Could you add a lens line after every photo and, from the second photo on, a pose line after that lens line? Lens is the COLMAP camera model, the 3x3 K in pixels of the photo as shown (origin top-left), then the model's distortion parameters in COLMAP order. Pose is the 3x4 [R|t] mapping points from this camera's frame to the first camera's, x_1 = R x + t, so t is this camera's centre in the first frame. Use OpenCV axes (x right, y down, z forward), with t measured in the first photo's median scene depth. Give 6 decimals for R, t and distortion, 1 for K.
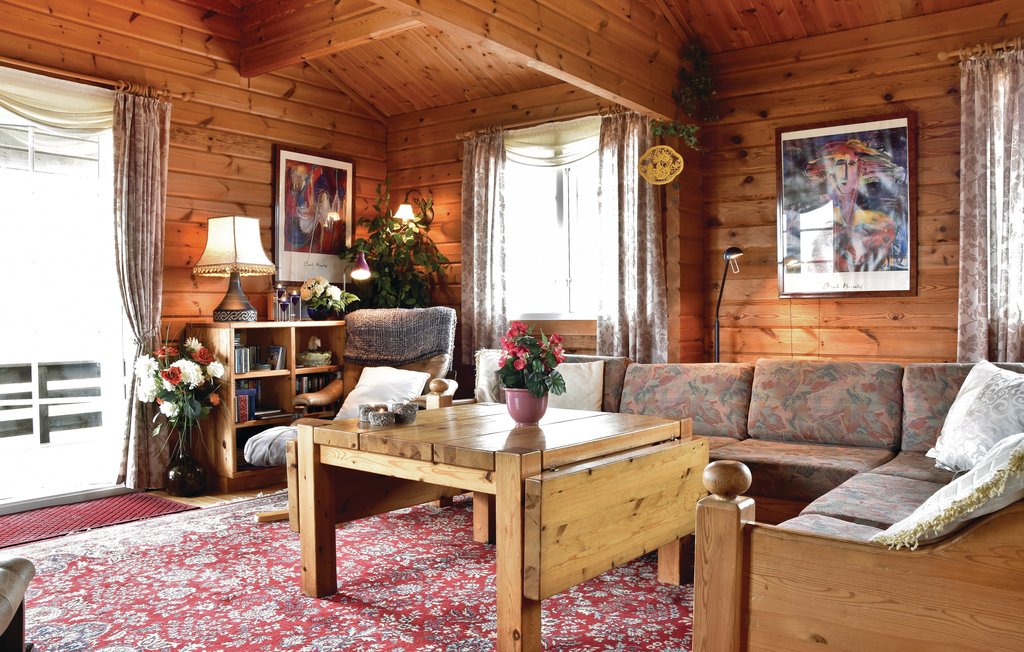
lens RADIAL K [[807.8, 0, 512.0], [0, 807.8, 326.0], [0, 0, 1]] dist [-0.151280, 0.130067]
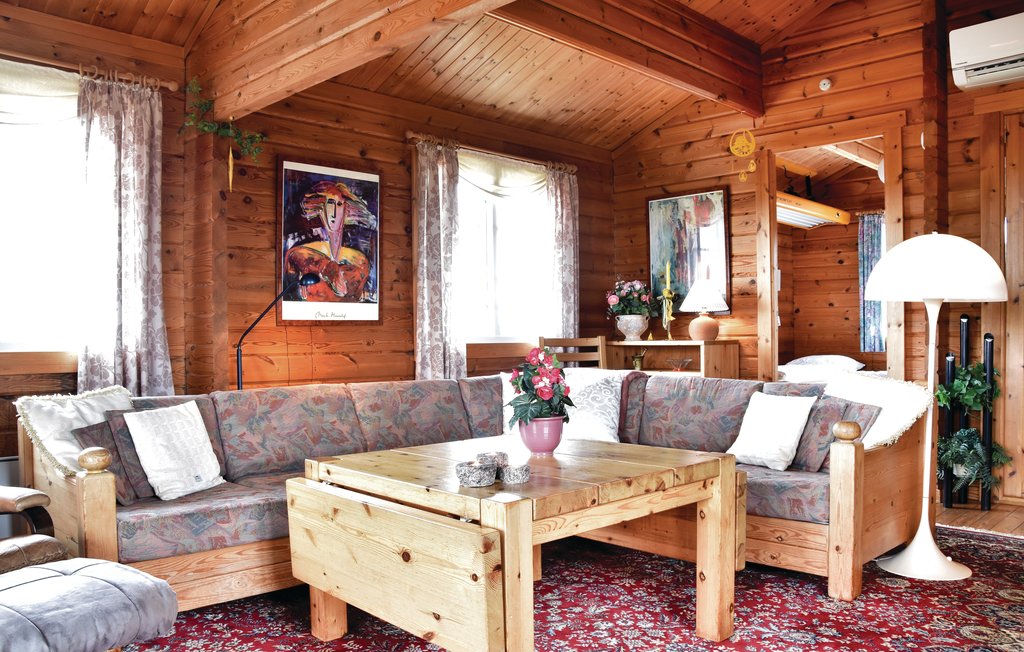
lens RADIAL K [[807.8, 0, 512.0], [0, 807.8, 326.0], [0, 0, 1]] dist [-0.151280, 0.130067]
pose [[0.136235, 0.013269, 0.990588, -0.601082], [0.021651, 0.999632, -0.016367, -0.011185], [-0.990440, 0.023677, 0.135898, 0.567061]]
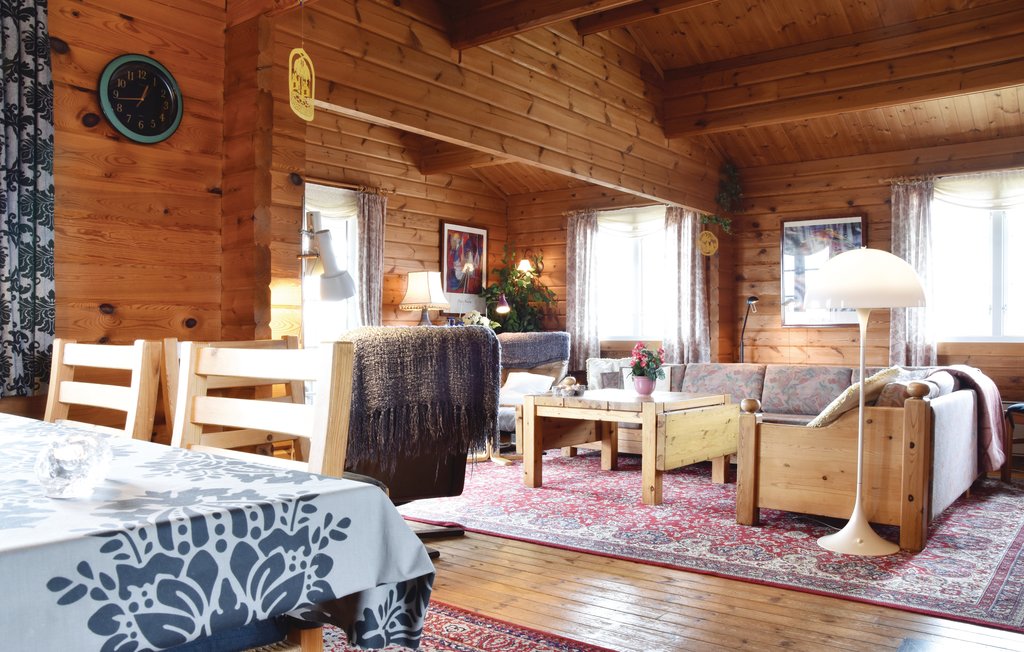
lens RADIAL K [[806.9, 0, 513.4], [0, 806.9, 340.4], [0, 0, 1]] dist [-0.148070, 0.121415]
pose [[0.999792, 0.005575, -0.019625, -0.161104], [-0.005699, 0.999964, -0.006290, 0.003217], [0.019589, 0.006401, 0.999788, -0.571116]]
